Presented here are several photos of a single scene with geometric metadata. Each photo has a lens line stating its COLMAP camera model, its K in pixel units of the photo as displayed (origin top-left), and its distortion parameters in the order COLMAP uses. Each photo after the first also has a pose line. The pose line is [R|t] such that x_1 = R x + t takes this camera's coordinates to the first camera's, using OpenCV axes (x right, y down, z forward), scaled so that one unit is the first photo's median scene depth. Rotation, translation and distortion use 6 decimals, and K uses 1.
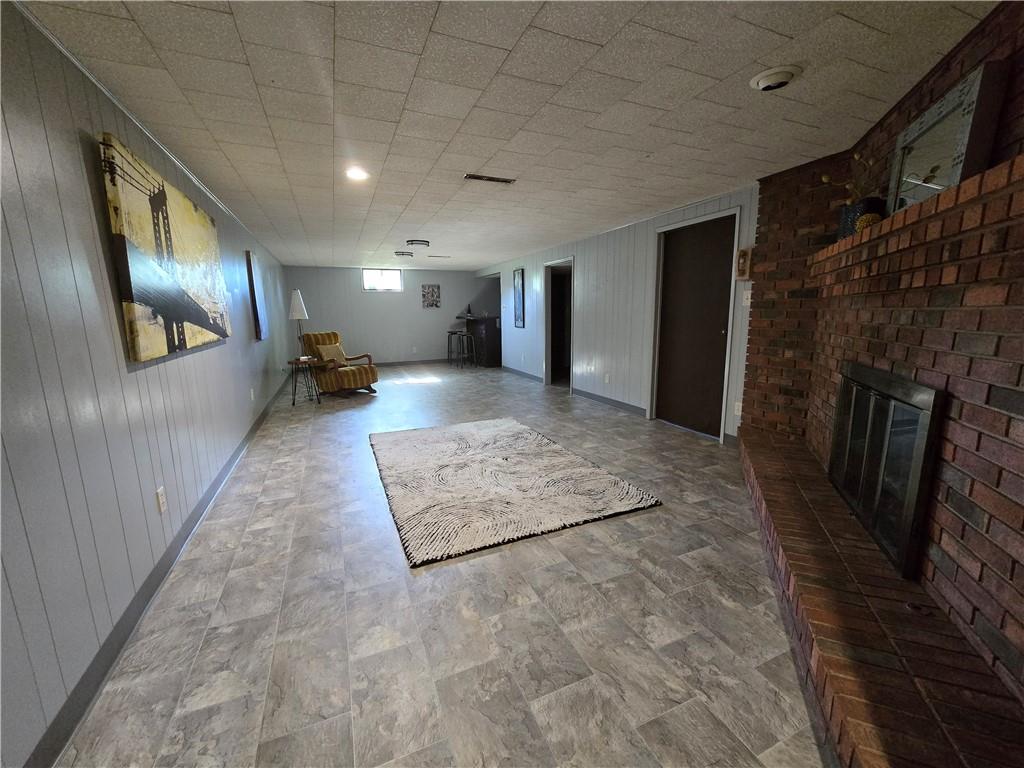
lens RADIAL K [[421.2, 0, 517.7], [0, 421.2, 384.0], [0, 0, 1]] dist [0.000744, 0.000616]
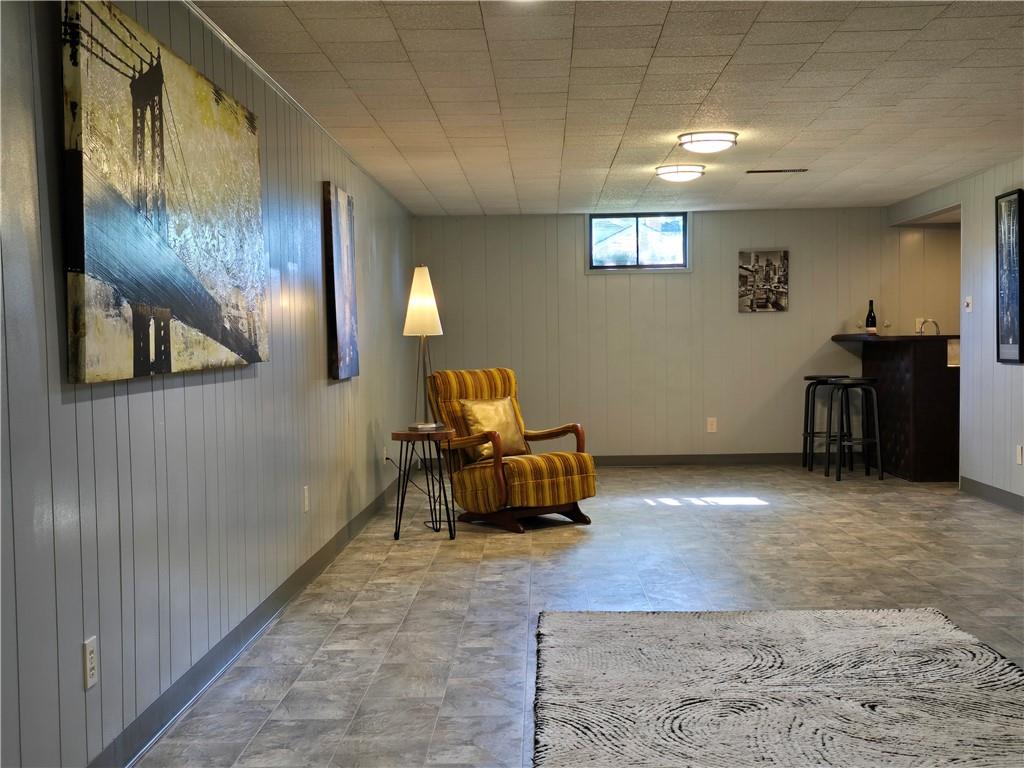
lens RADIAL K [[1220.5, 0, 526.4], [0, 1220.5, 399.1], [0, 0, 1]] dist [0.091394, -0.045934]
pose [[0.909313, 0.016251, -0.415796, 0.144160], [-0.065558, 0.992353, -0.104585, 0.052442], [0.410917, 0.122359, 0.903424, -0.095493]]
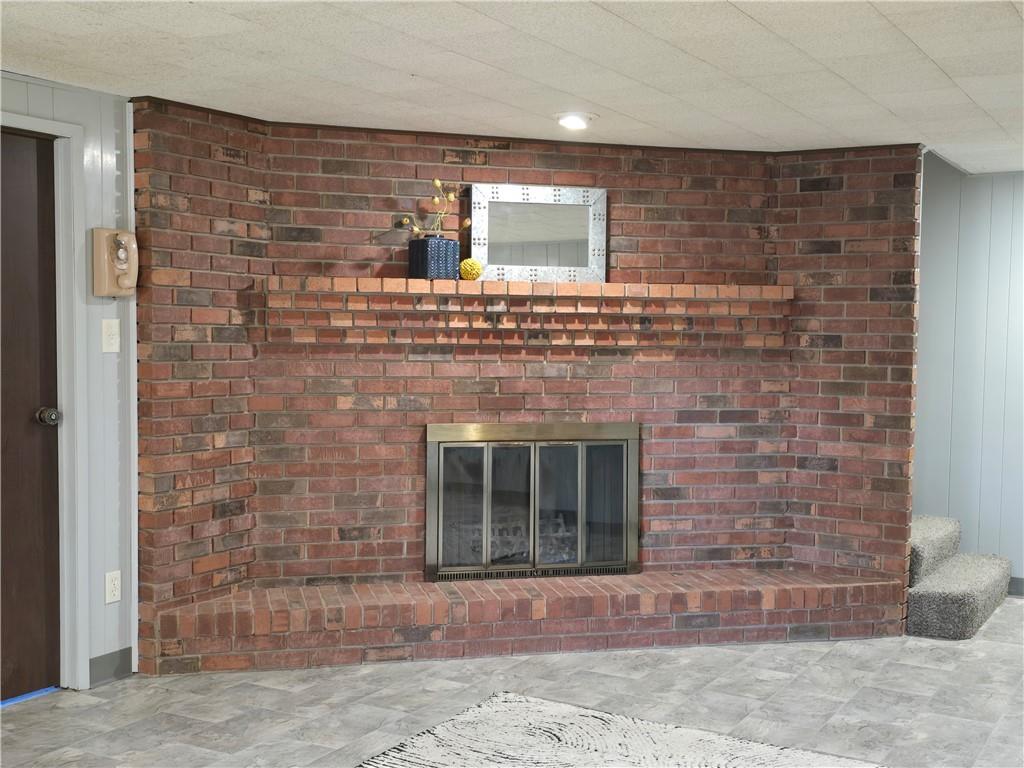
lens RADIAL K [[1220.5, 0, 526.4], [0, 1220.5, 399.1], [0, 0, 1]] dist [0.091394, -0.045934]
pose [[-0.599770, -0.044957, 0.798909, -0.815712], [0.128514, 0.980047, 0.151630, -0.297022], [-0.789785, 0.193614, -0.582025, 1.512349]]
